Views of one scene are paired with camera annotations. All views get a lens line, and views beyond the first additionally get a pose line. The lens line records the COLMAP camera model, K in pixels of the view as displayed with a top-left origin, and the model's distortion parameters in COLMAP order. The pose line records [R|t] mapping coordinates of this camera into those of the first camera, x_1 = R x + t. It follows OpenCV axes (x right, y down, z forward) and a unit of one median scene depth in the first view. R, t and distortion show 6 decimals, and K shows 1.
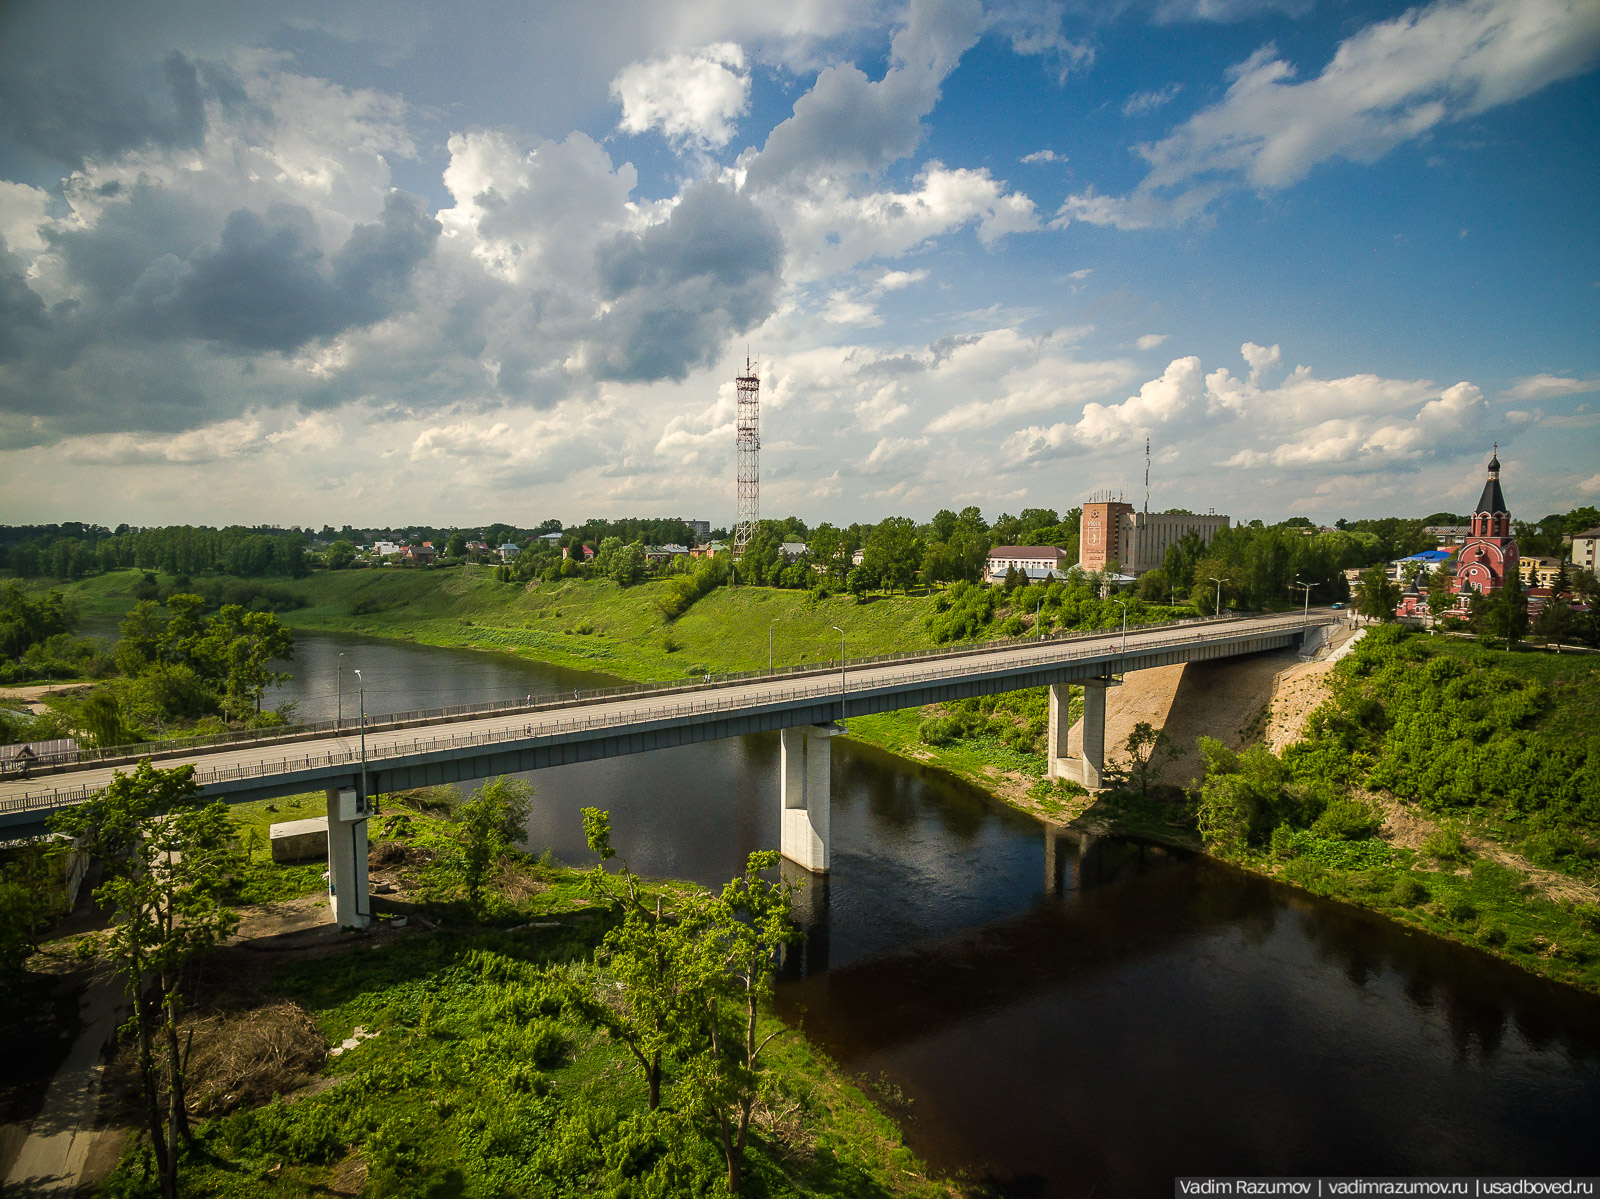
lens RADIAL K [[900.5, 0, 810.3], [0, 900.5, 610.7], [0, 0, 1]] dist [0.013428, 0.001687]
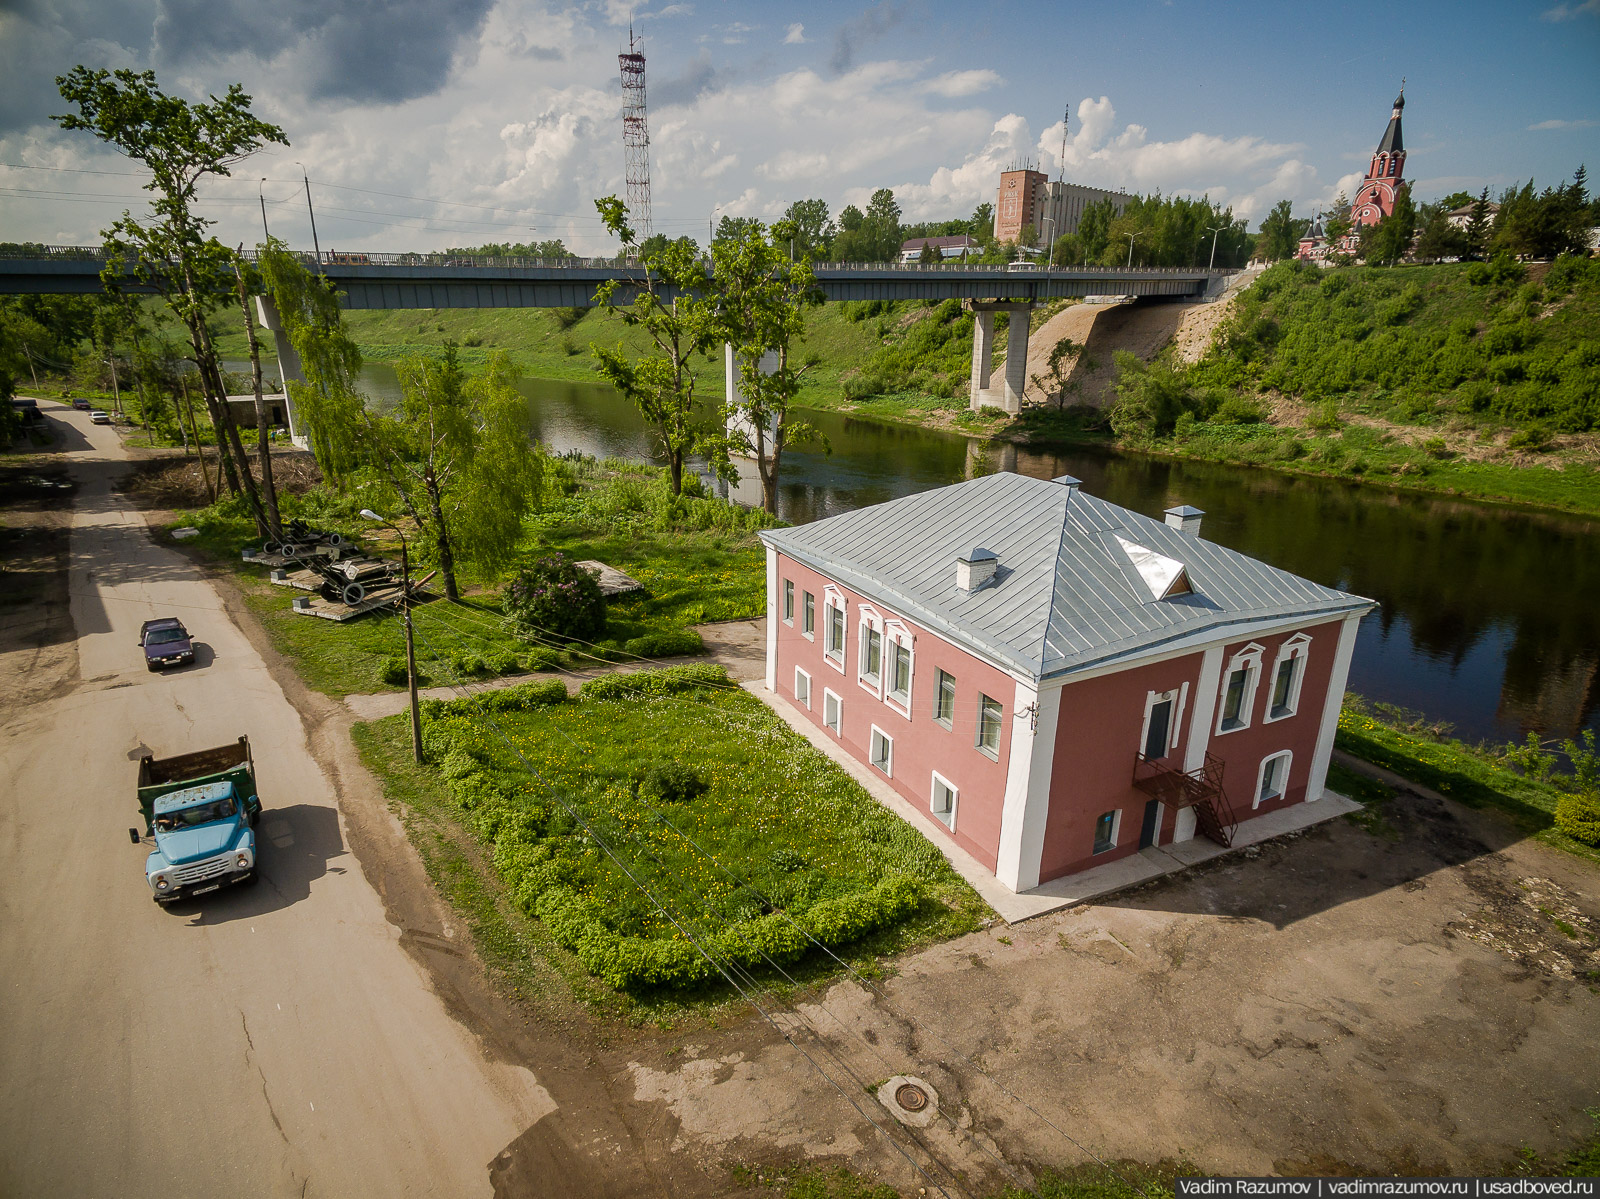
lens RADIAL K [[900.5, 0, 810.4], [0, 900.5, 608.6], [0, 0, 1]] dist [0.013428, 0.001687]
pose [[0.991907, -0.036175, 0.121701, -0.065731], [0.006309, 0.971410, 0.237325, 0.180922], [-0.126807, -0.234637, 0.963777, -0.051175]]
